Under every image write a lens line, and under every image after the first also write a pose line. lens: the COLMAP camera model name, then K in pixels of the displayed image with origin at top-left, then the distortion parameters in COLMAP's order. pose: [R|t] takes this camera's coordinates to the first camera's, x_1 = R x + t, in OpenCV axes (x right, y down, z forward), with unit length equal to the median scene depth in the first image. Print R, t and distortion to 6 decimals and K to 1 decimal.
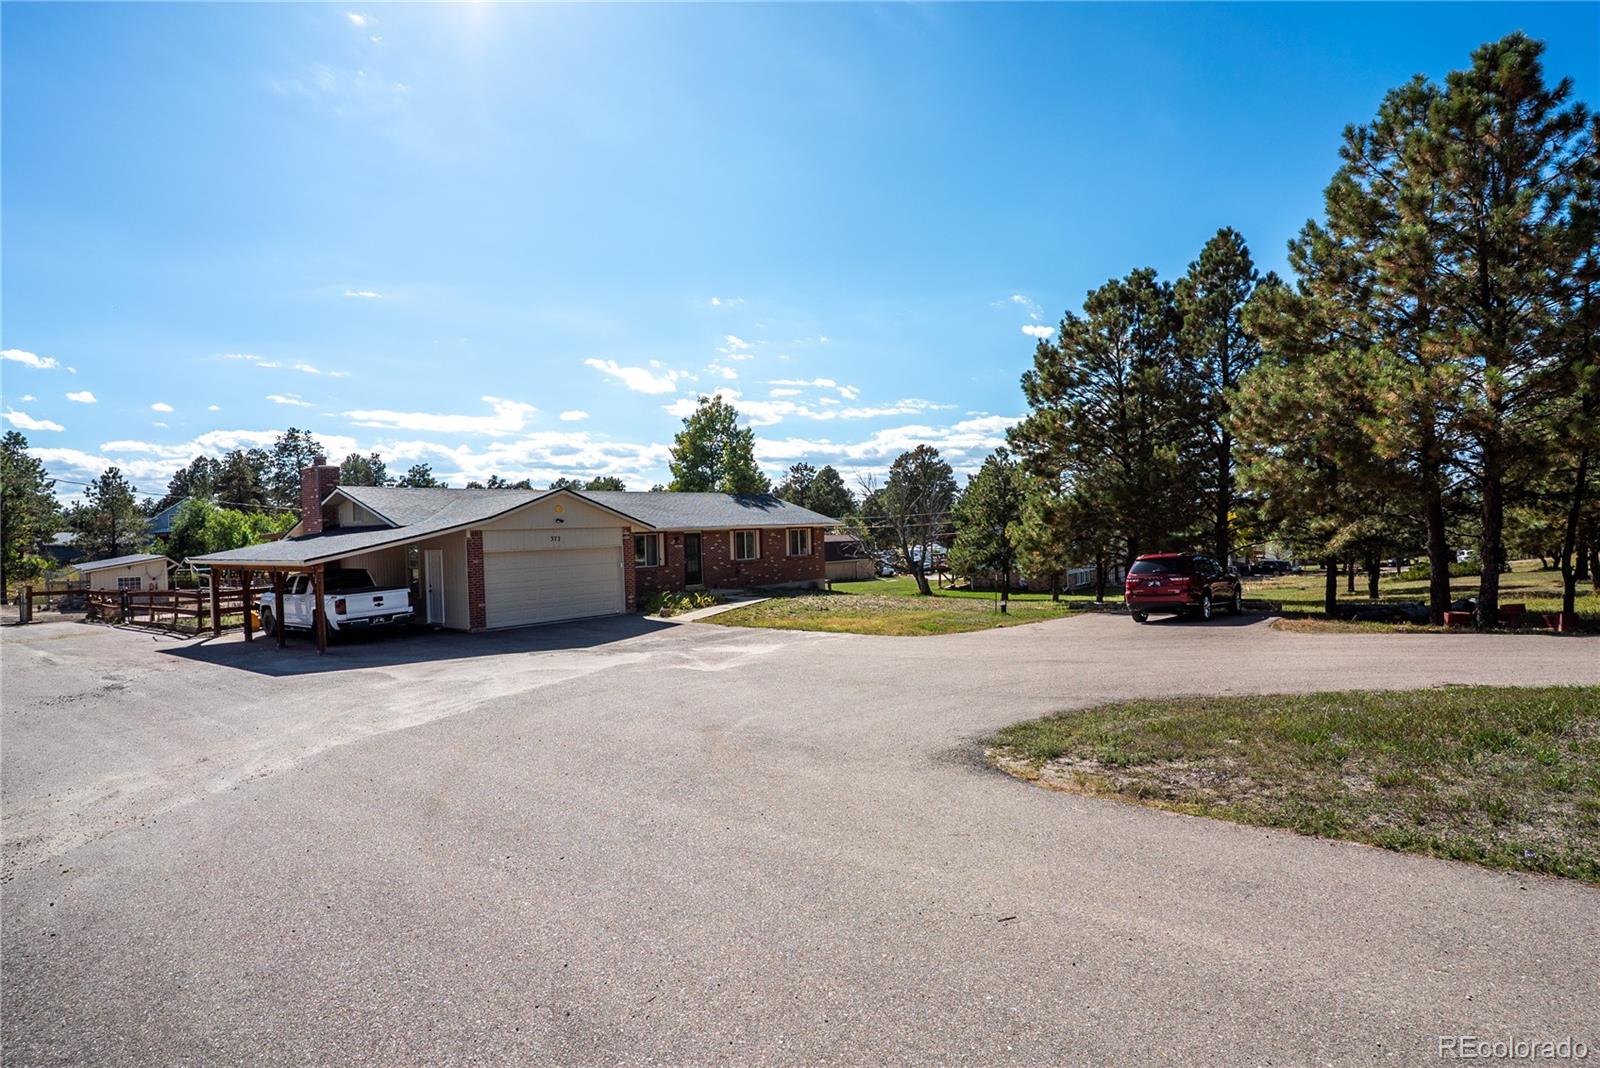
lens RADIAL K [[831.8, 0, 836.5], [0, 831.8, 527.7], [0, 0, 1]] dist [-0.095418, 0.032118]
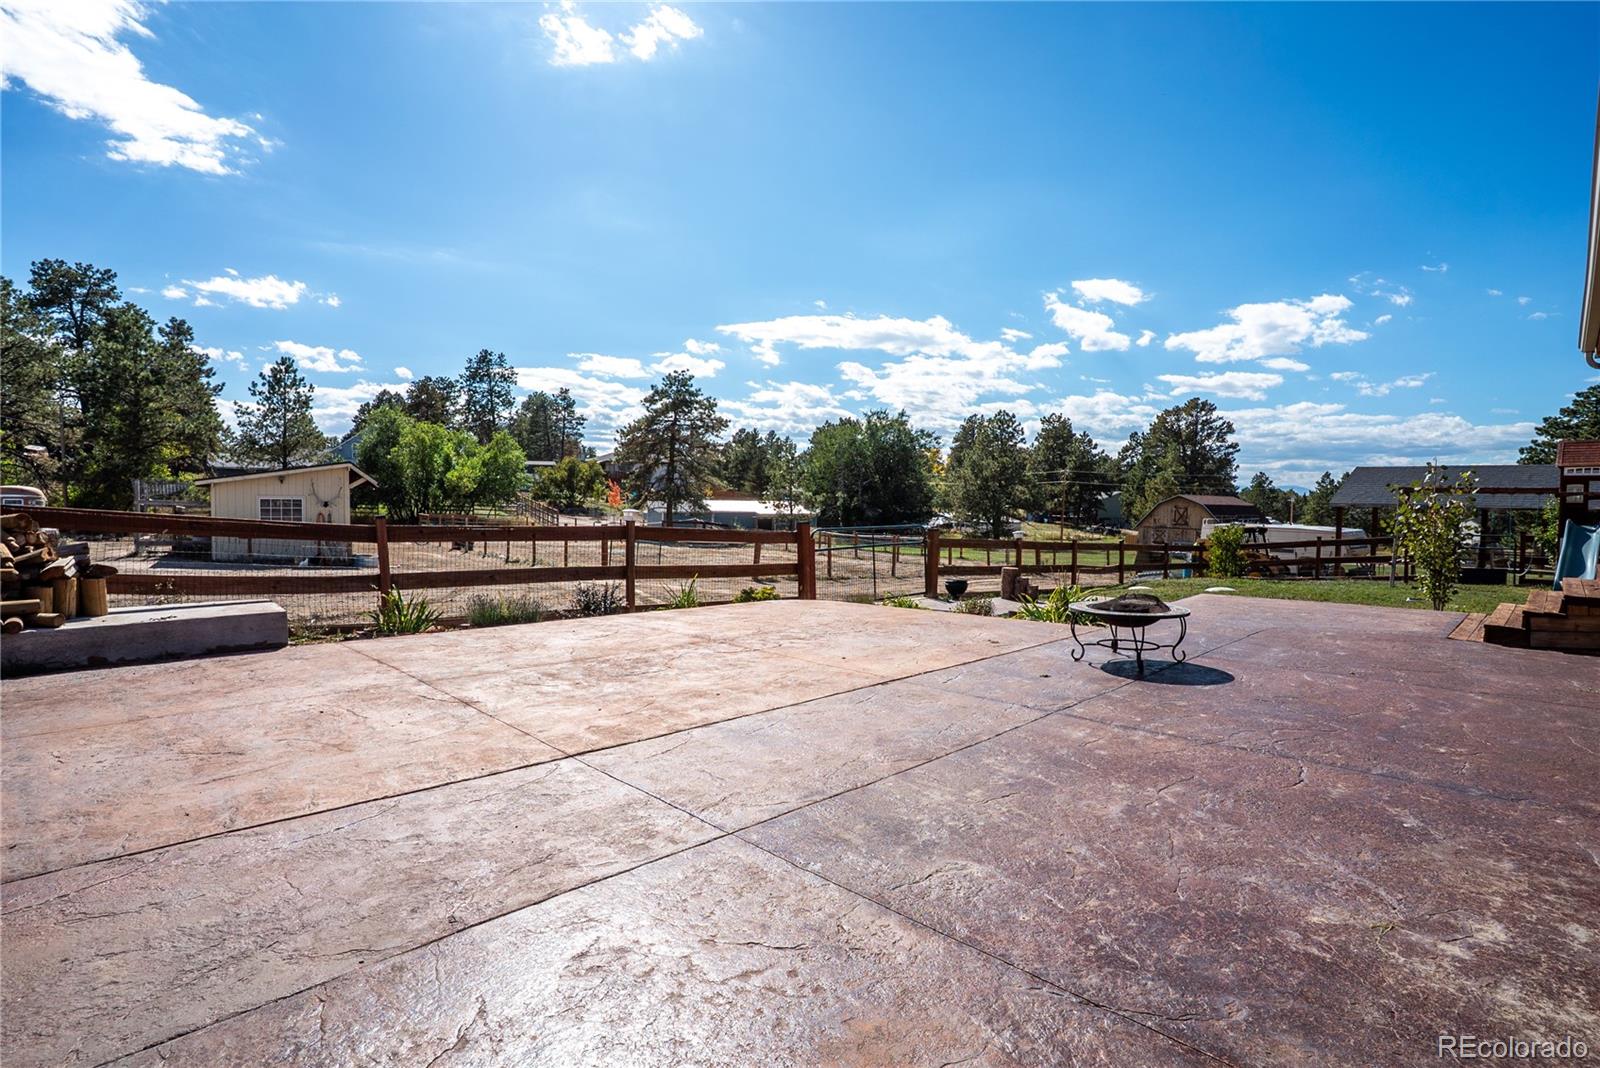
lens RADIAL K [[795.0, 0, 801.1], [0, 795.0, 531.7], [0, 0, 1]] dist [-0.077203, 0.035416]
pose [[0.982930, 0.052512, -0.176326, -0.658550], [-0.044469, 0.997795, 0.049266, 0.061019], [0.178524, -0.040584, 0.983098, 0.776582]]
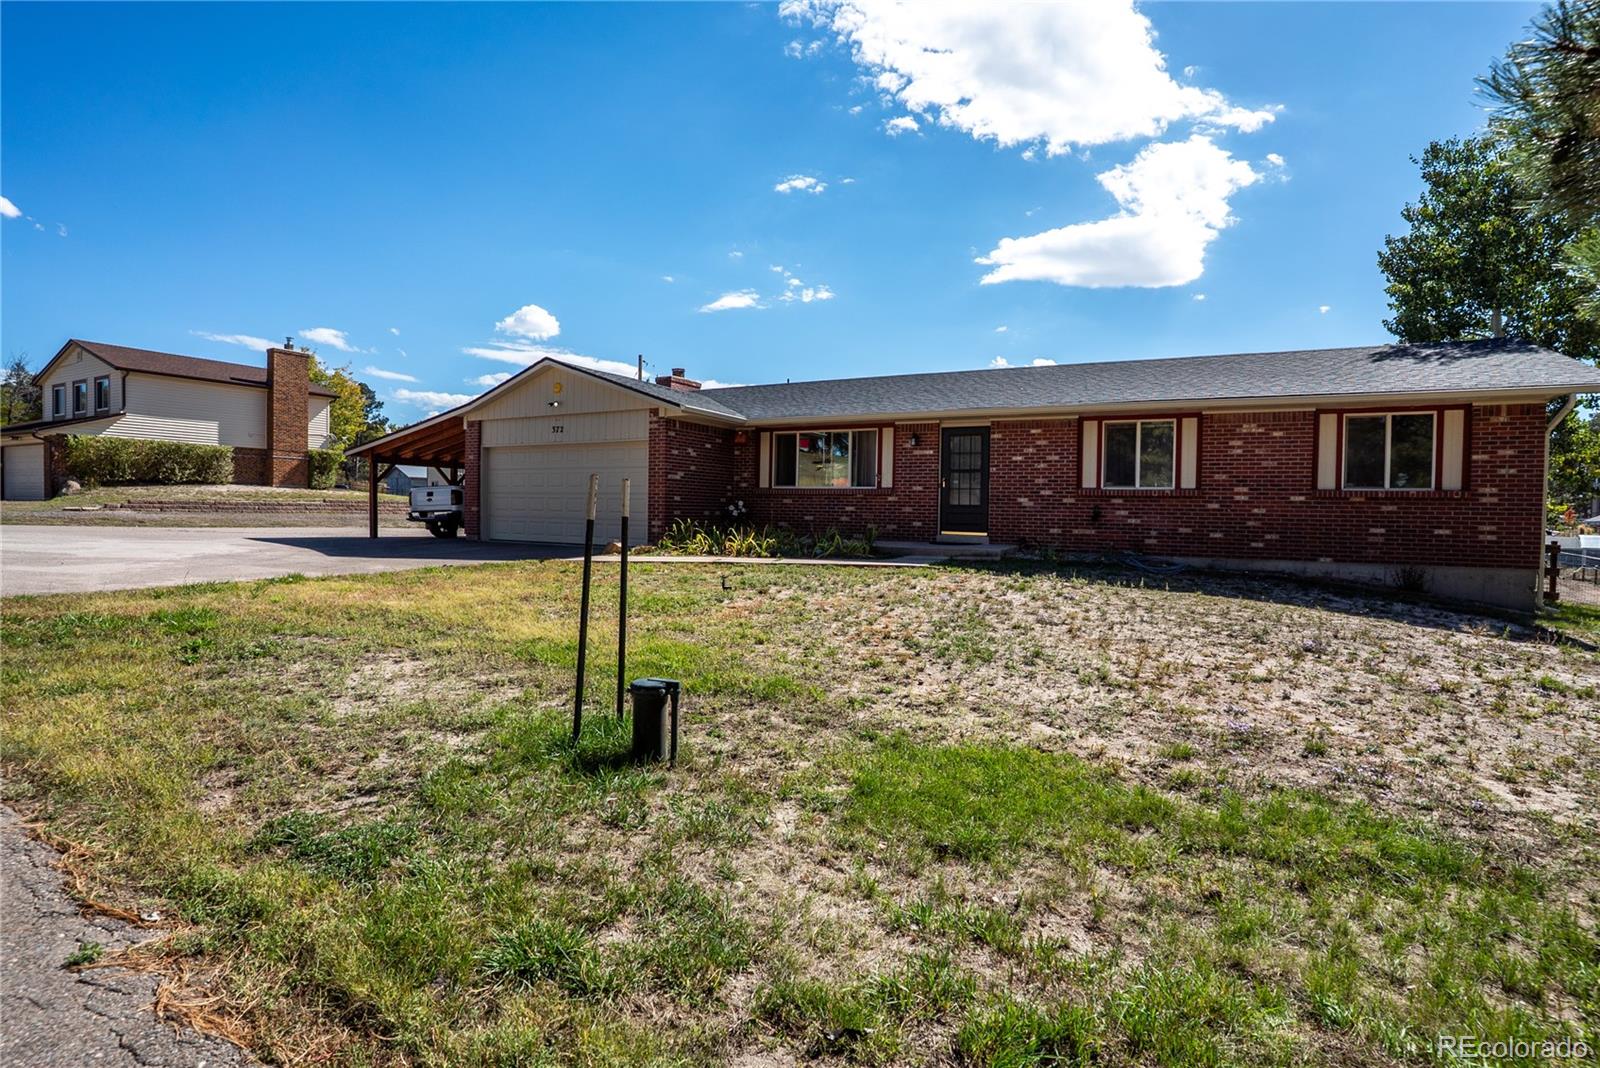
lens RADIAL K [[795.0, 0, 801.1], [0, 795.0, 531.7], [0, 0, 1]] dist [-0.077203, 0.035416]
pose [[0.110210, 0.053263, -0.992480, 0.259490], [-0.024235, 0.998410, 0.050890, 0.043267], [0.993613, 0.018445, 0.111325, 0.785033]]
